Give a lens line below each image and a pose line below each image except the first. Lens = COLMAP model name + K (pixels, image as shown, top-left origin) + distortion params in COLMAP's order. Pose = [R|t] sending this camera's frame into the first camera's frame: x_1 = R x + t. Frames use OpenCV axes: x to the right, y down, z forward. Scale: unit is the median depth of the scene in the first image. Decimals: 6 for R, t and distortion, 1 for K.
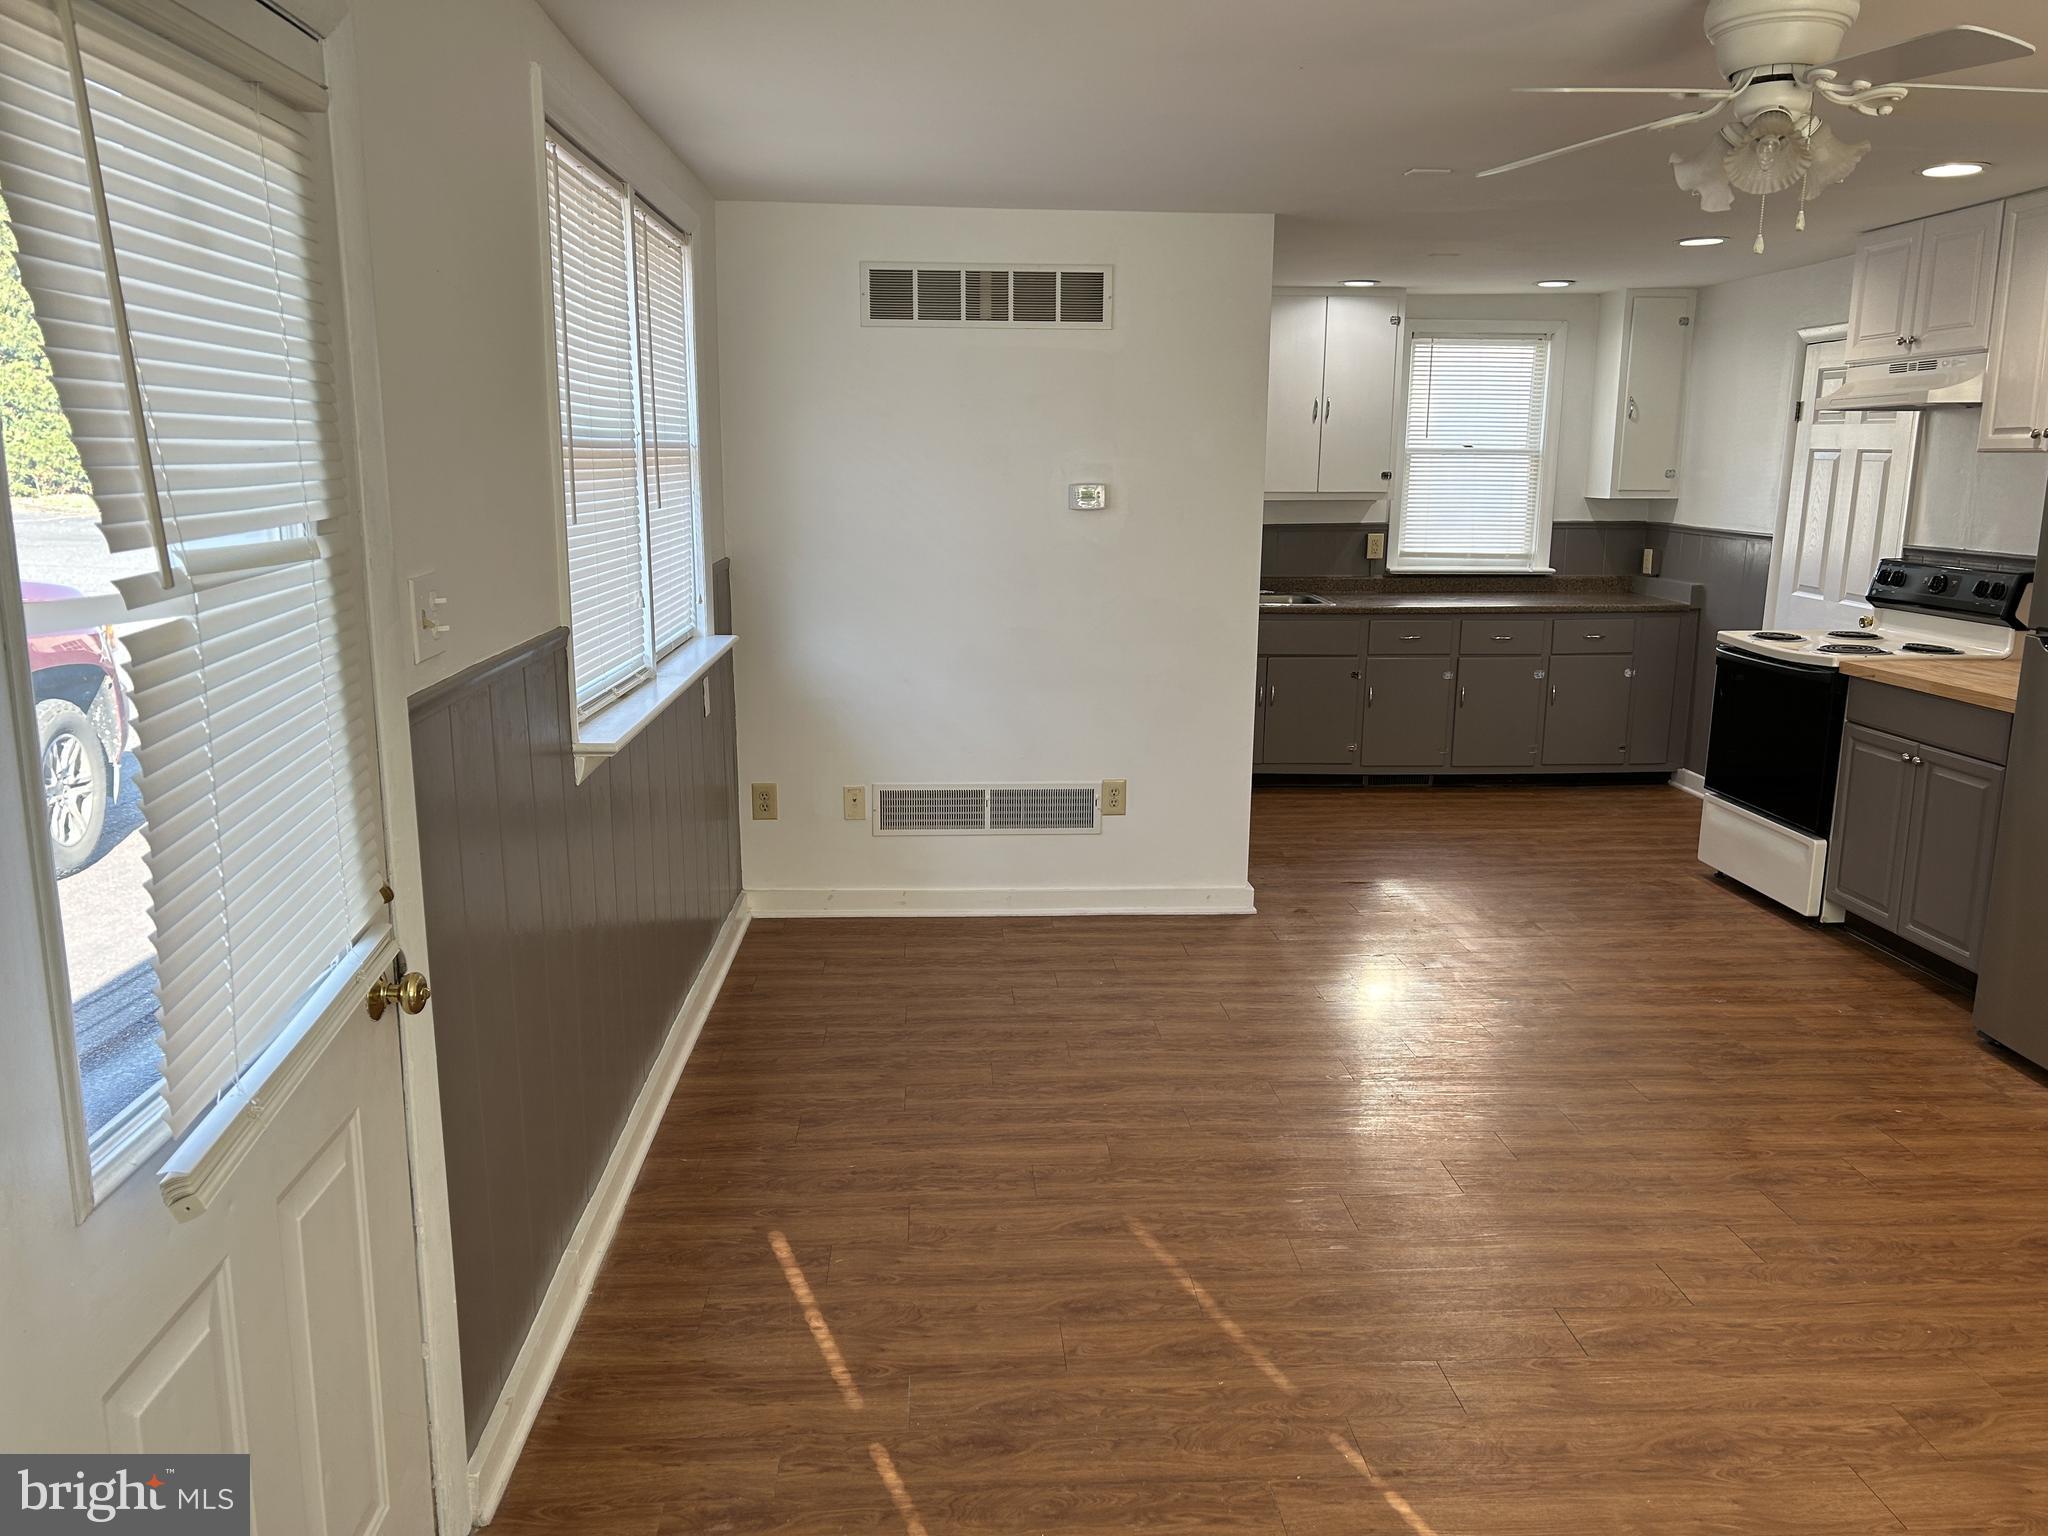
lens RADIAL K [[1532.4, 0, 1015.6], [0, 1532.4, 772.5], [0, 0, 1]] dist [0.049775, -0.053573]
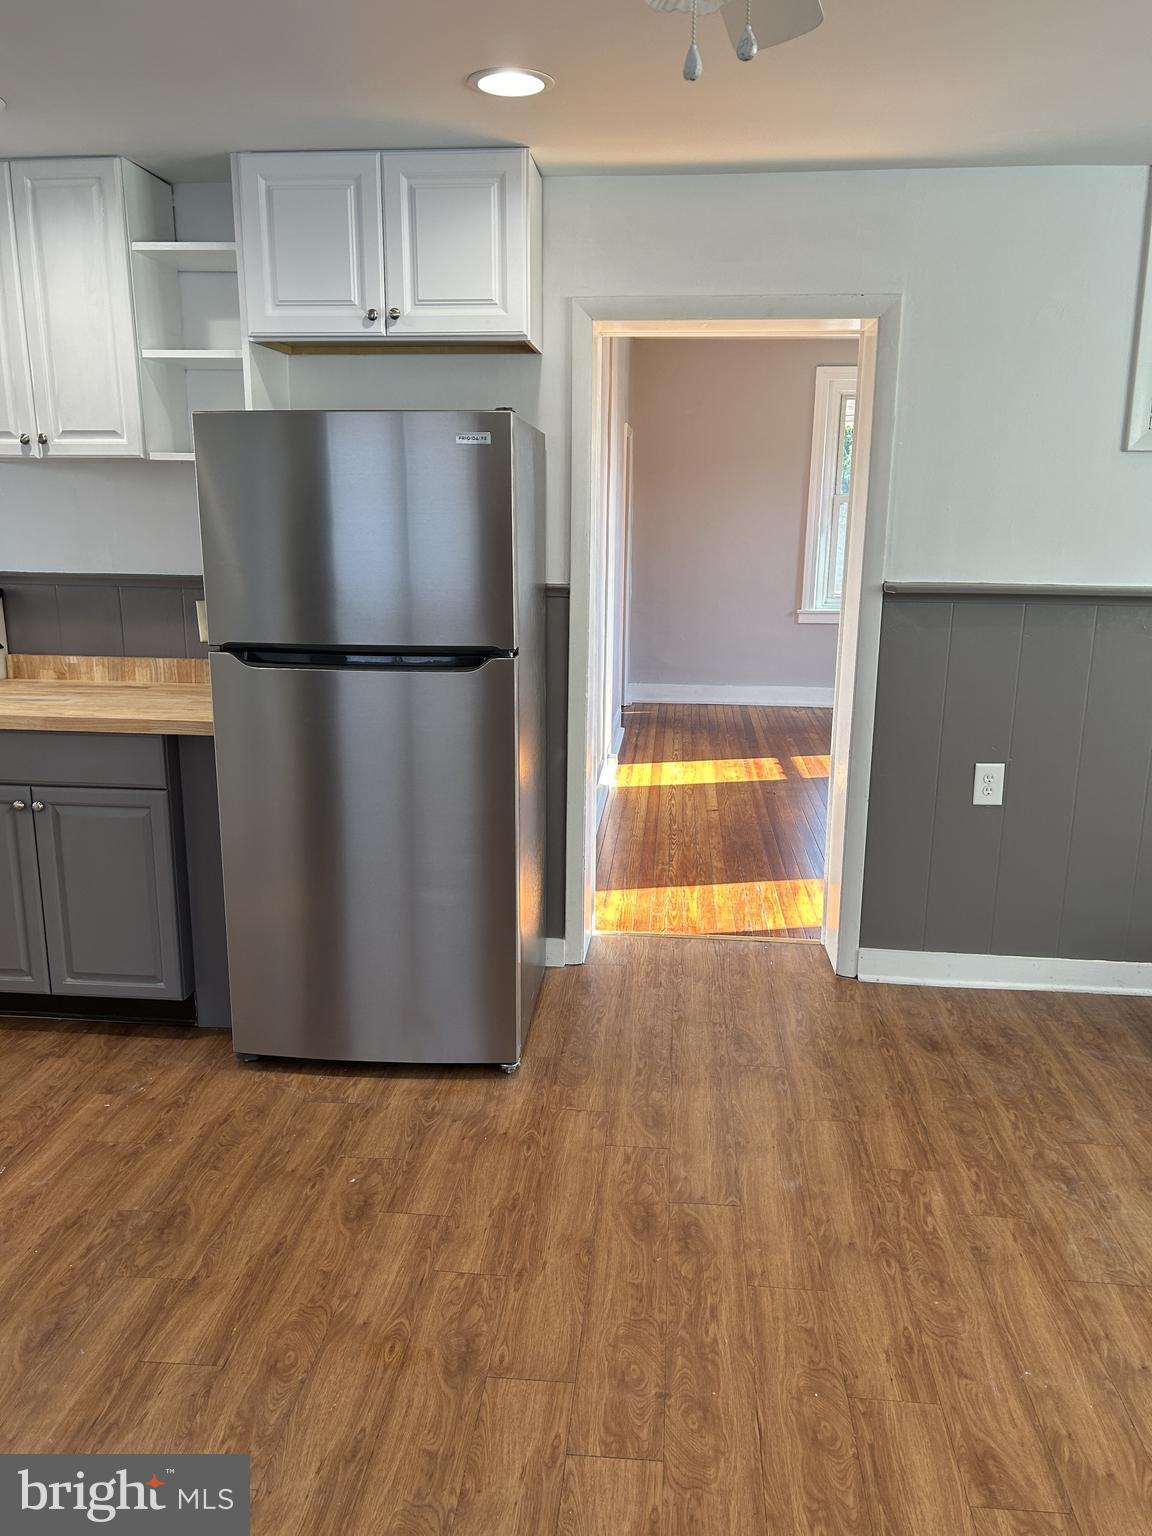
lens RADIAL K [[1149.3, 0, 580.5], [0, 1149.3, 771.8], [0, 0, 1]] dist [0.049775, -0.053573]
pose [[0.144021, -0.223805, 0.963934, -0.011447], [0.188852, 0.962403, 0.195233, -0.089967], [-0.971387, 0.153923, 0.180872, 0.525507]]
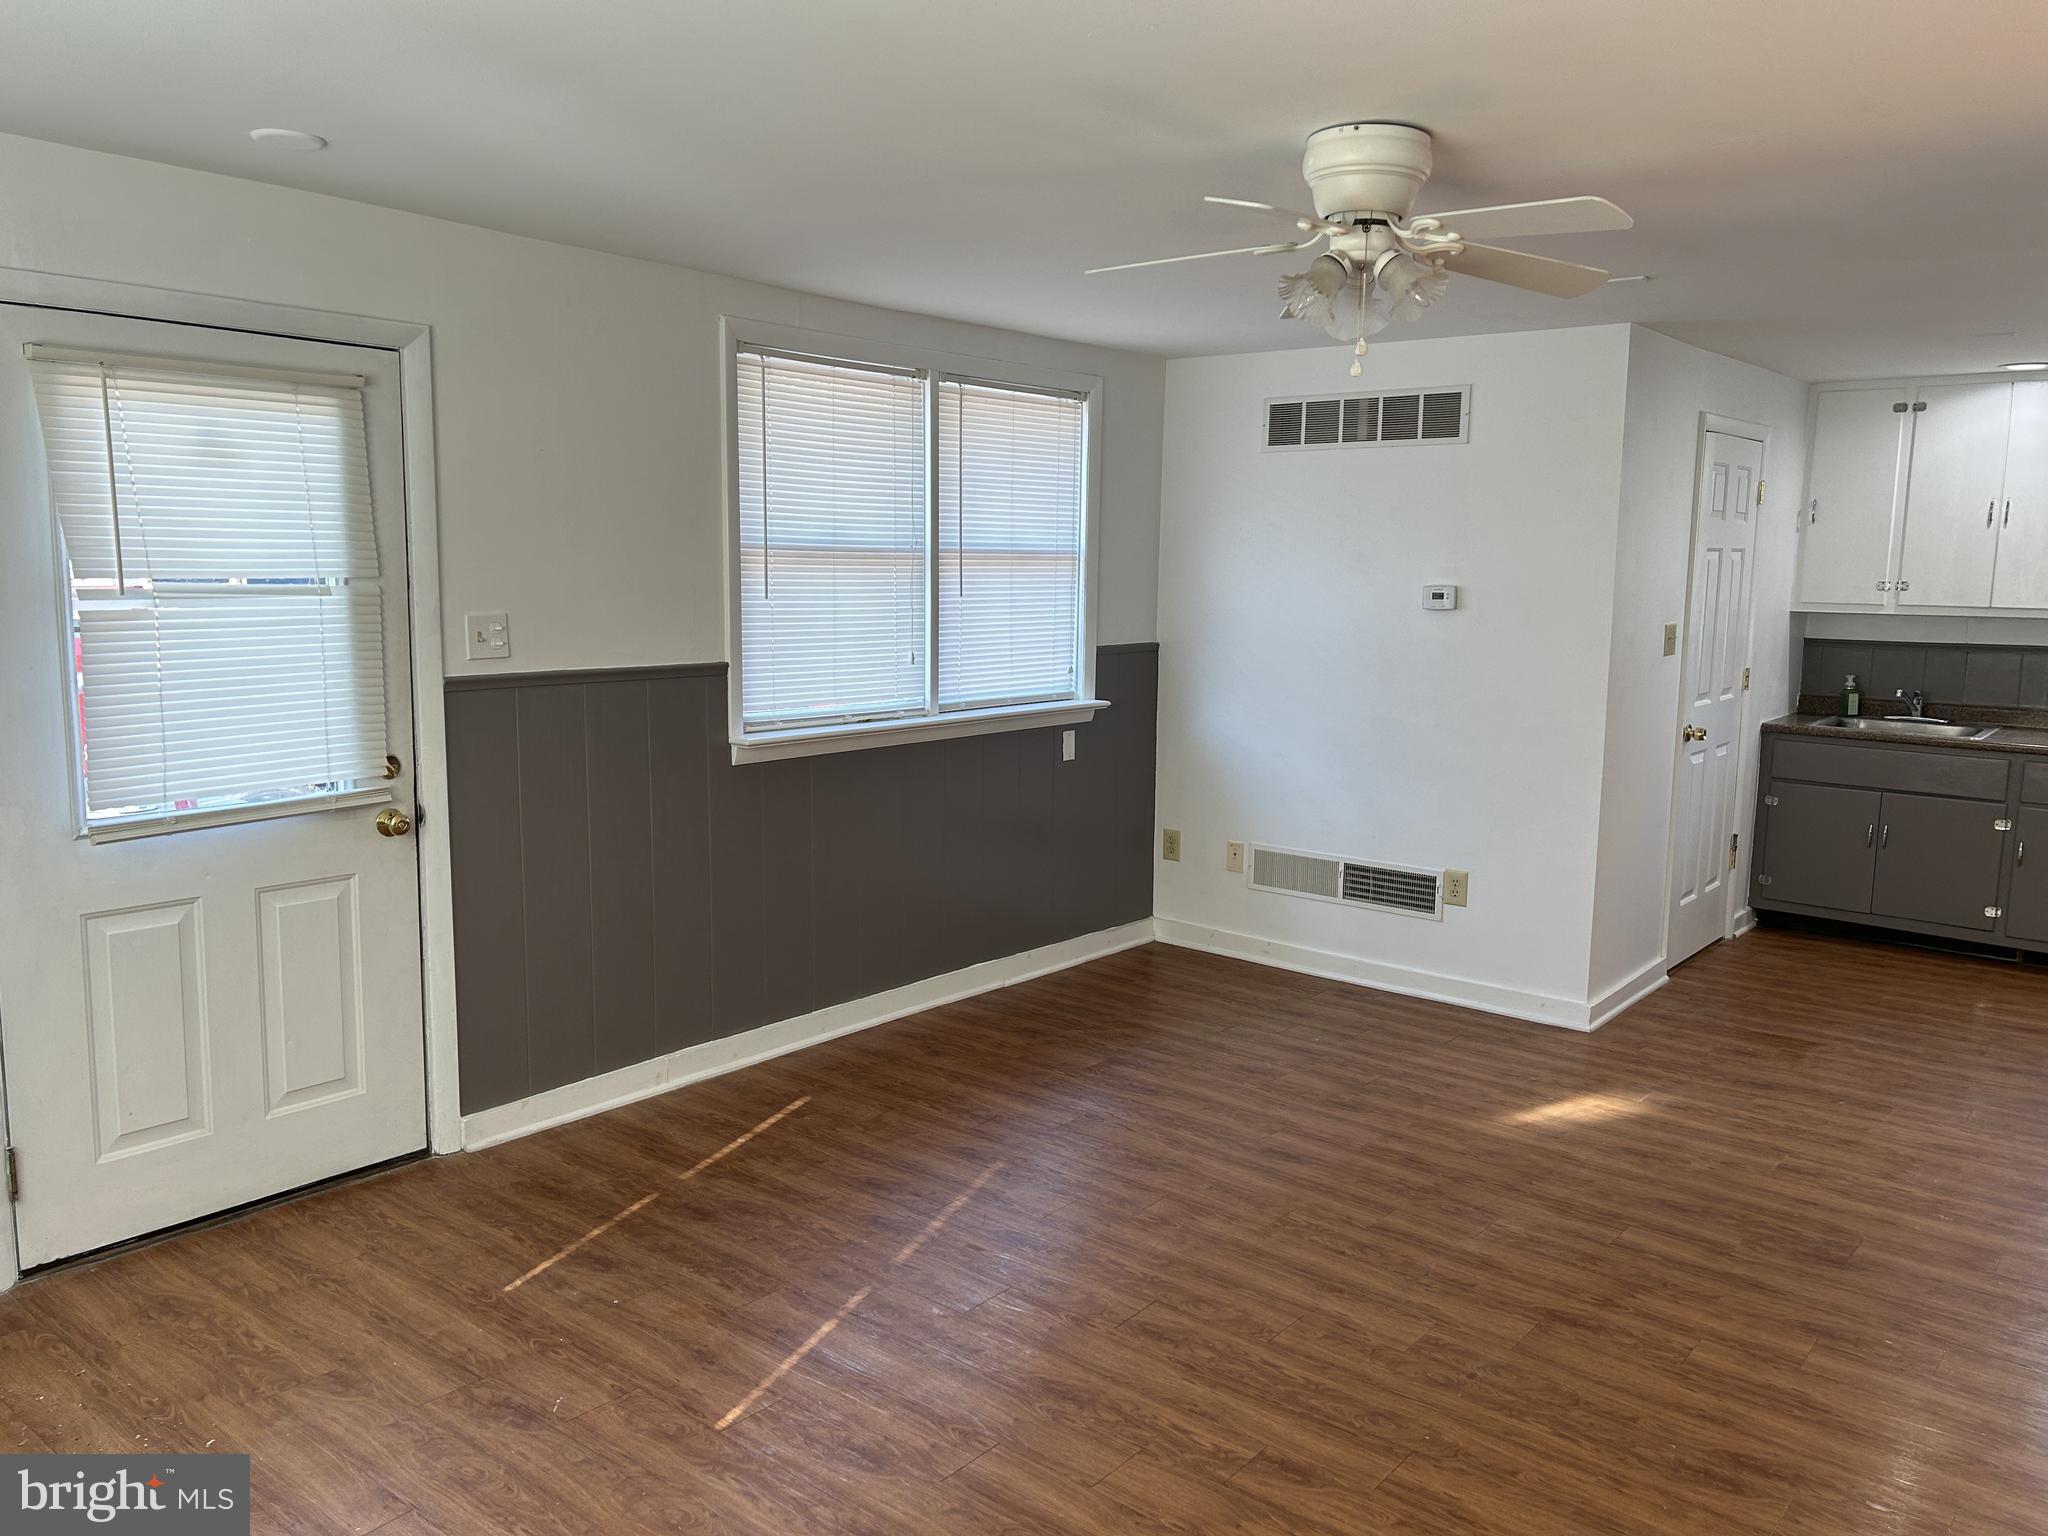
lens RADIAL K [[1532.4, 0, 1014.1], [0, 1532.4, 766.2], [0, 0, 1]] dist [0.049775, -0.053573]
pose [[0.733745, 0.095584, -0.672668, 0.559607], [-0.146323, 0.989053, -0.019067, -0.001639], [0.663482, 0.112417, 0.739699, 0.029694]]
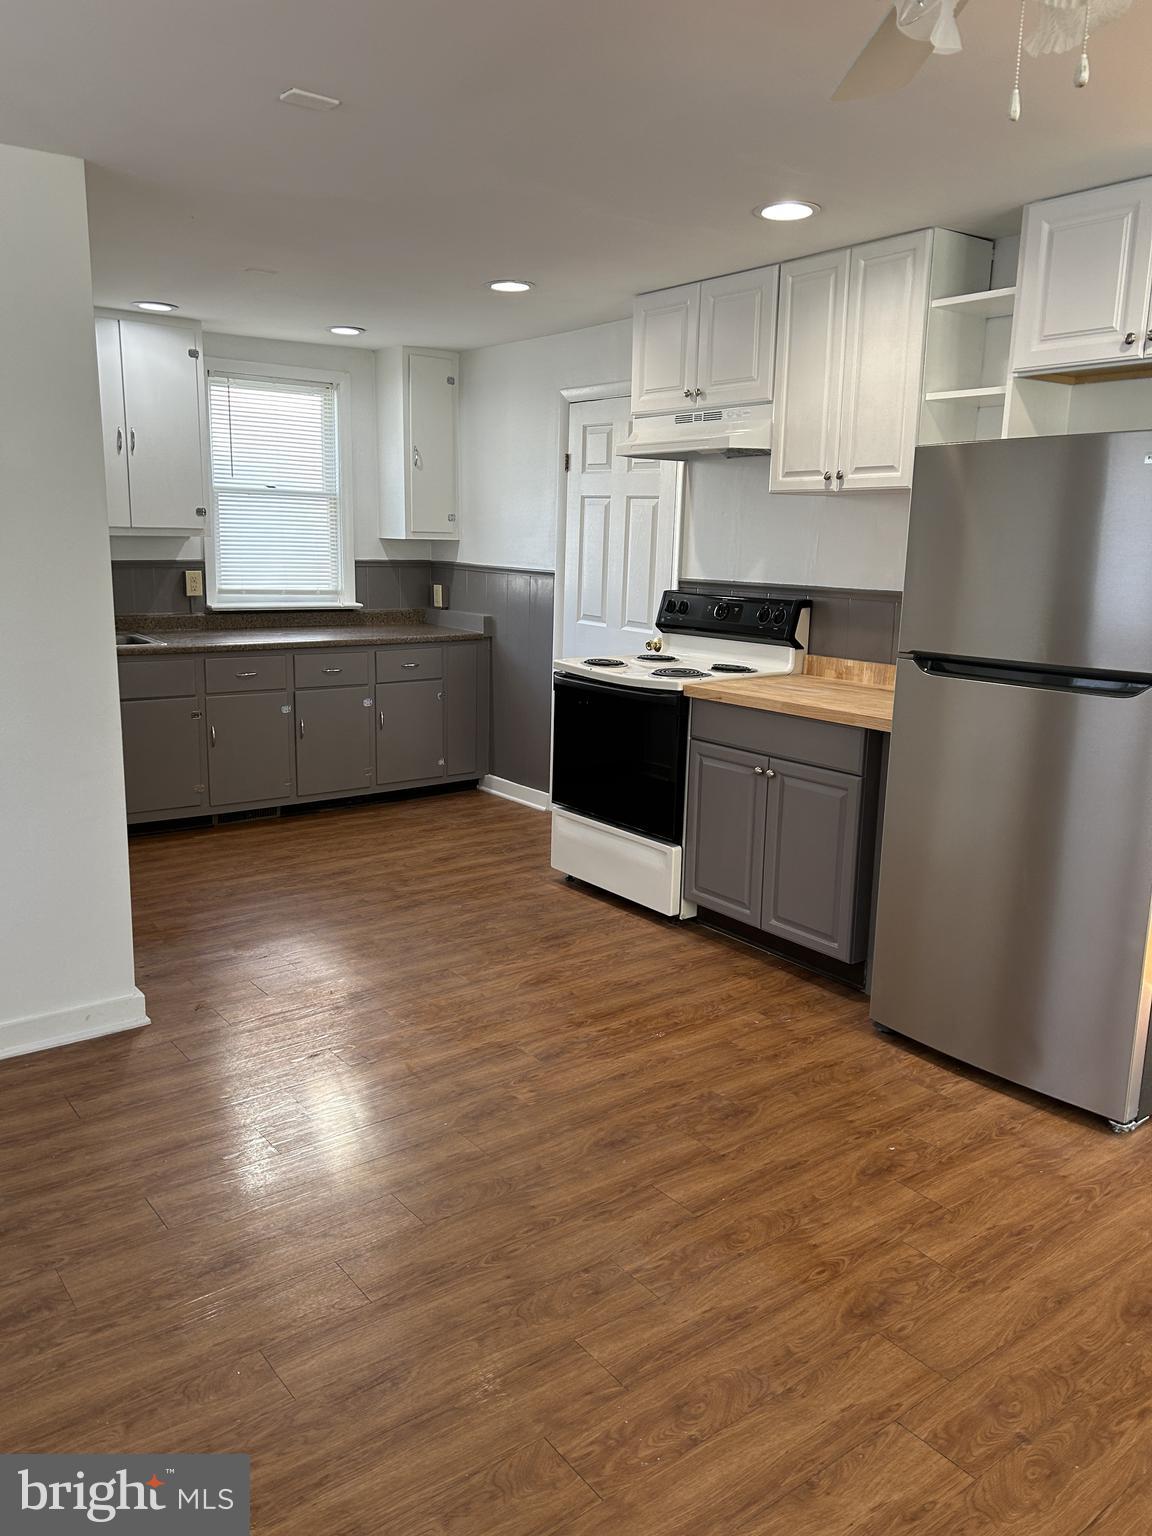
lens RADIAL K [[1149.3, 0, 571.3], [0, 1149.3, 772.8], [0, 0, 1]] dist [0.049775, -0.053573]
pose [[0.827552, -0.104792, 0.551522, 0.014001], [0.096141, 0.994365, 0.044676, -0.053330], [-0.553096, 0.016052, 0.832963, 0.366929]]
